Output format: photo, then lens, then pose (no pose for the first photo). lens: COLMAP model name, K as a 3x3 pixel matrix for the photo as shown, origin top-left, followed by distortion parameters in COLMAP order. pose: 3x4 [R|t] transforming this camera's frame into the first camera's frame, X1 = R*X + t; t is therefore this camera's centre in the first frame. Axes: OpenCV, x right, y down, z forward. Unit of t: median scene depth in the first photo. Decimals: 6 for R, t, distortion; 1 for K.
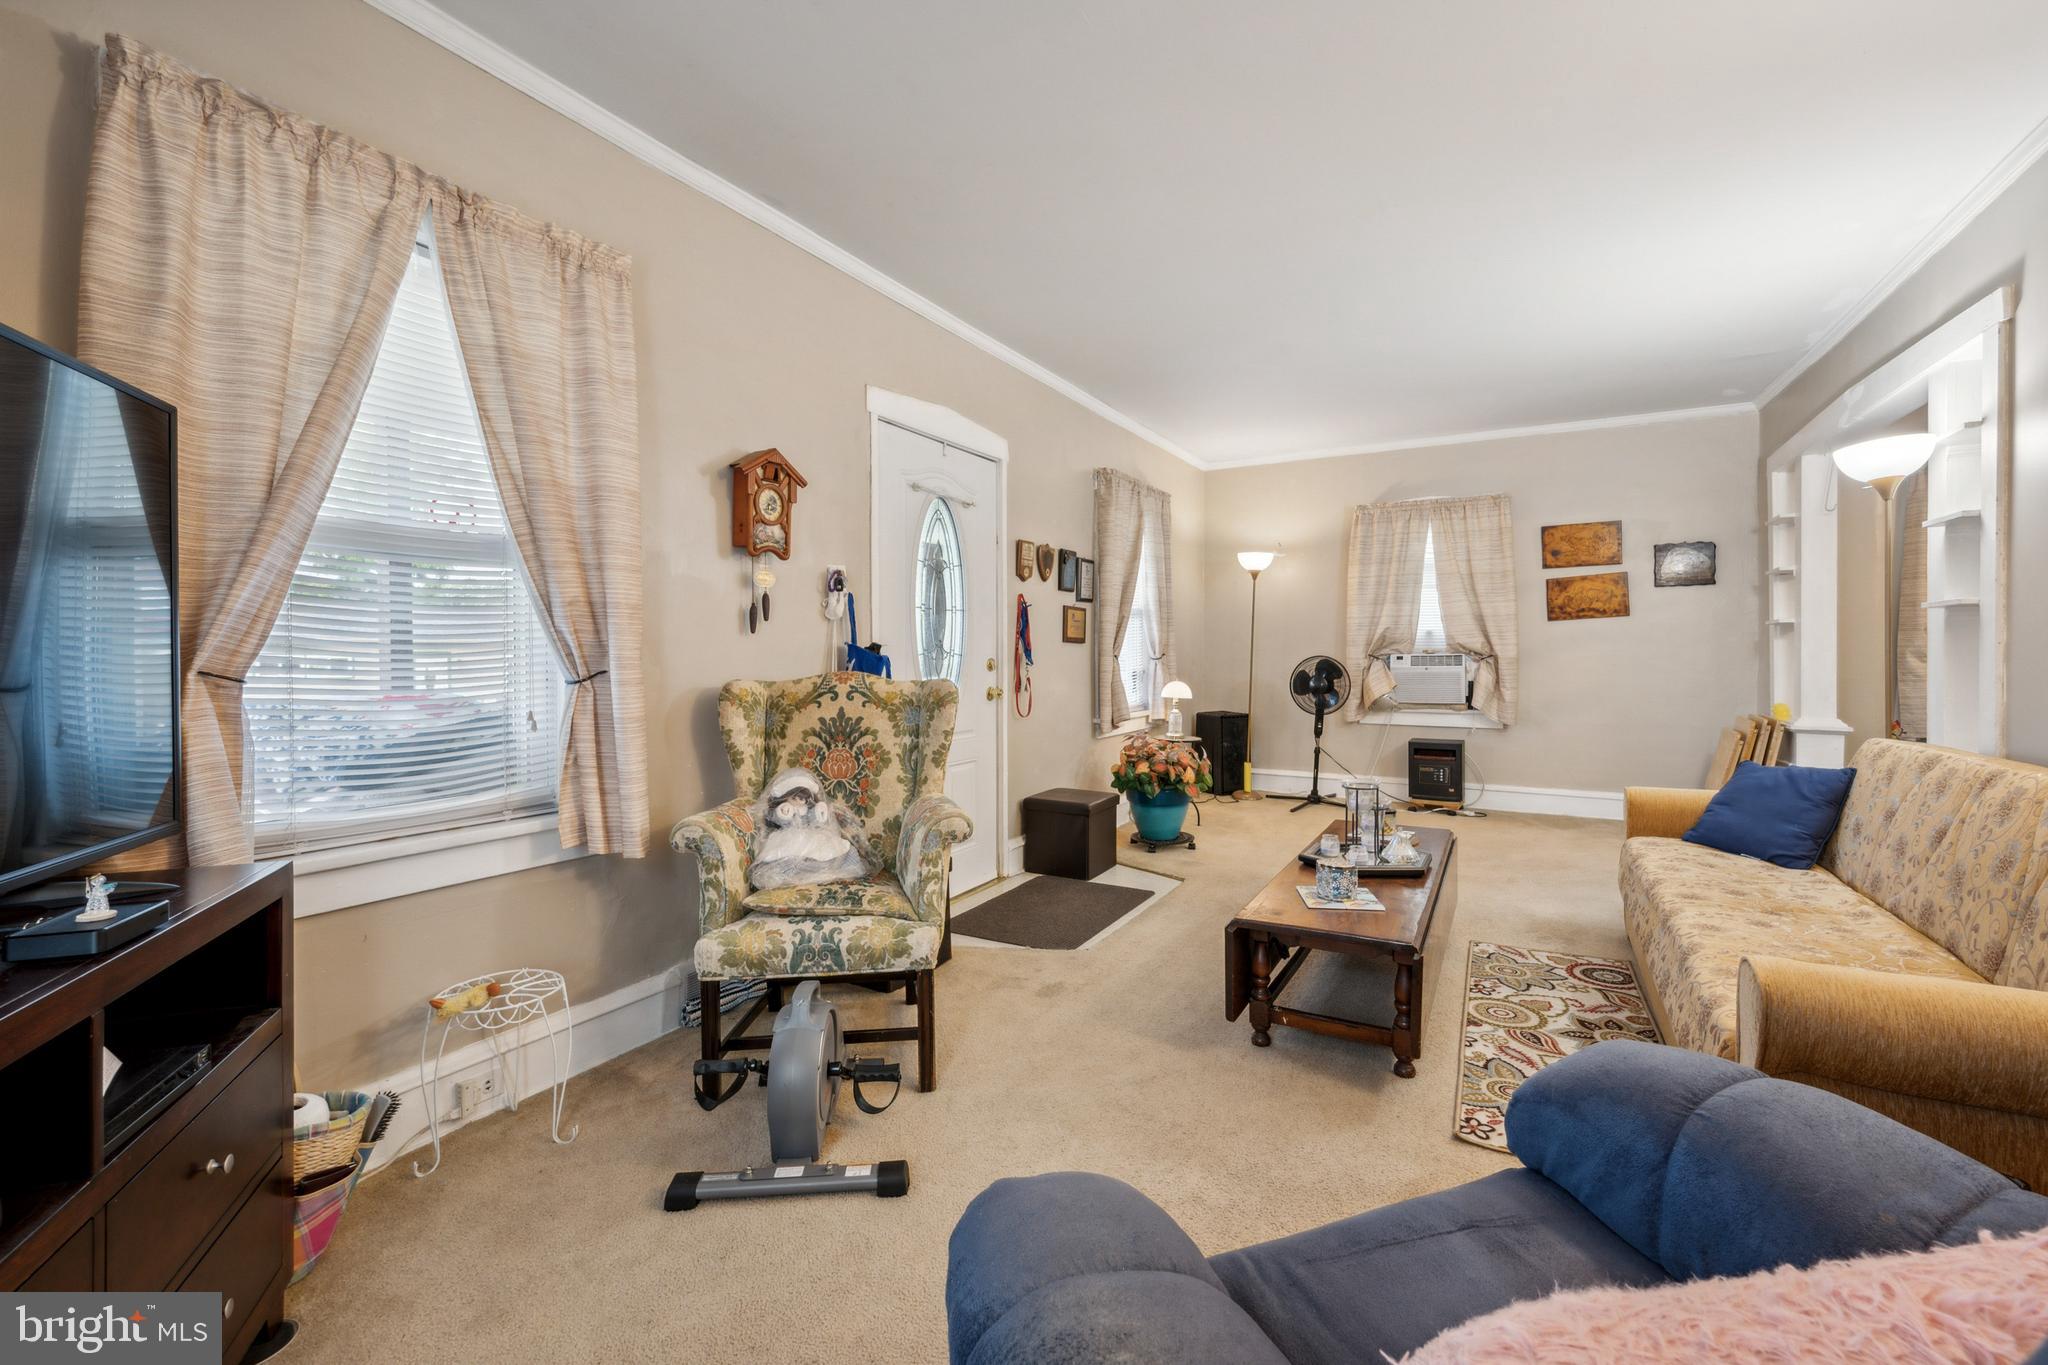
lens RADIAL K [[839.1, 0, 1099.3], [0, 839.1, 650.2], [0, 0, 1]] dist [0.001847, -0.000145]
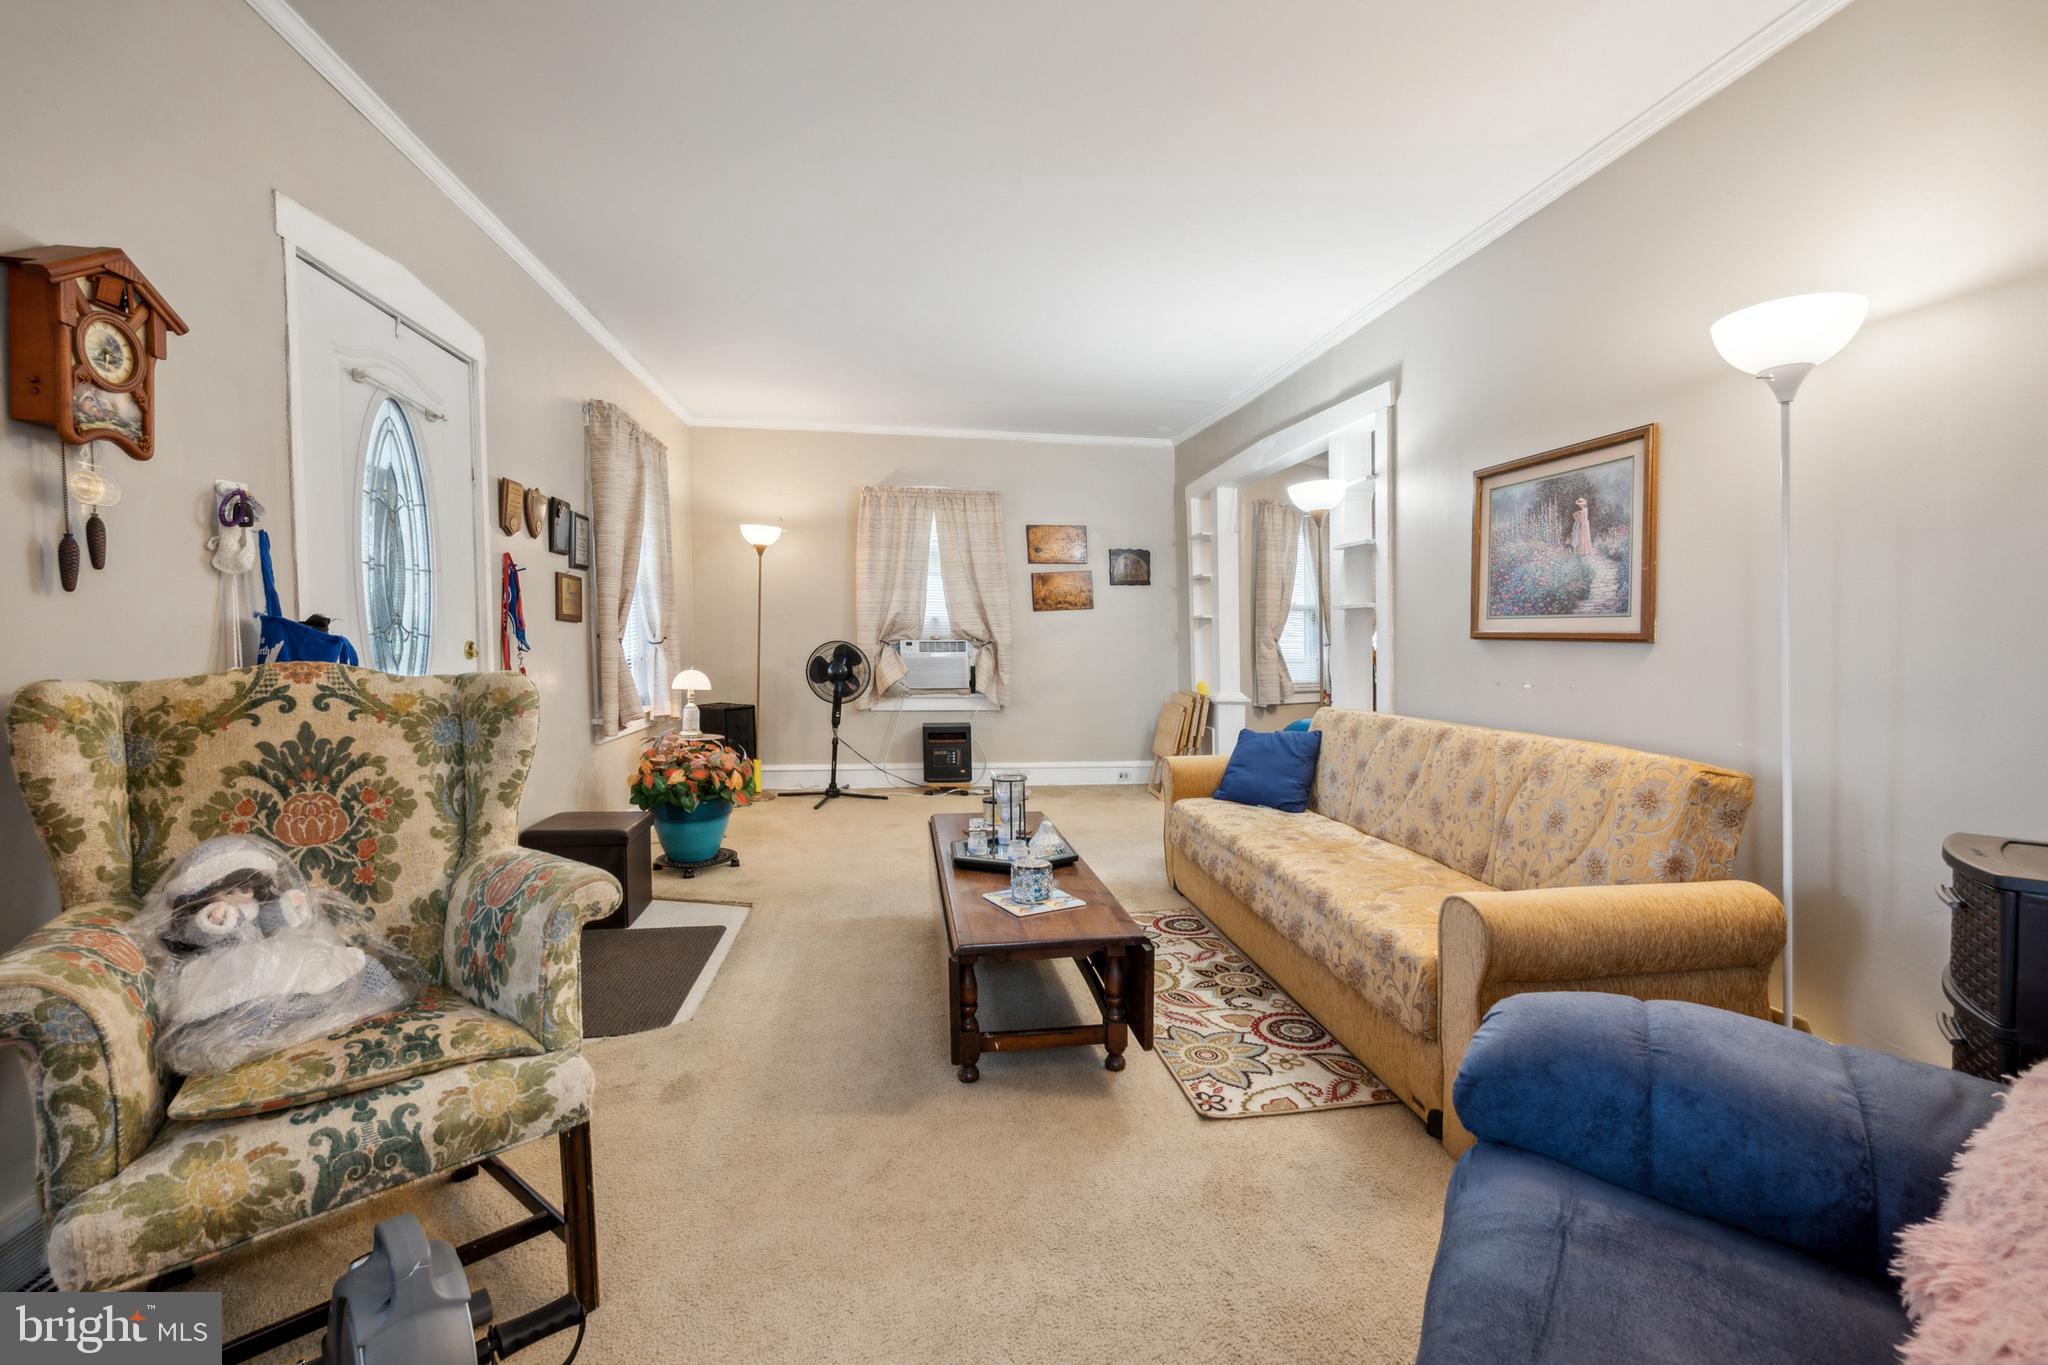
lens RADIAL K [[839.1, 0, 1045.2], [0, 839.1, 652.7], [0, 0, 1]] dist [0.001847, -0.000145]
pose [[0.808904, -0.000605, 0.587941, -0.209004], [-0.011610, 0.999788, 0.017002, 0.002381], [-0.587827, -0.020579, 0.808725, 0.195364]]
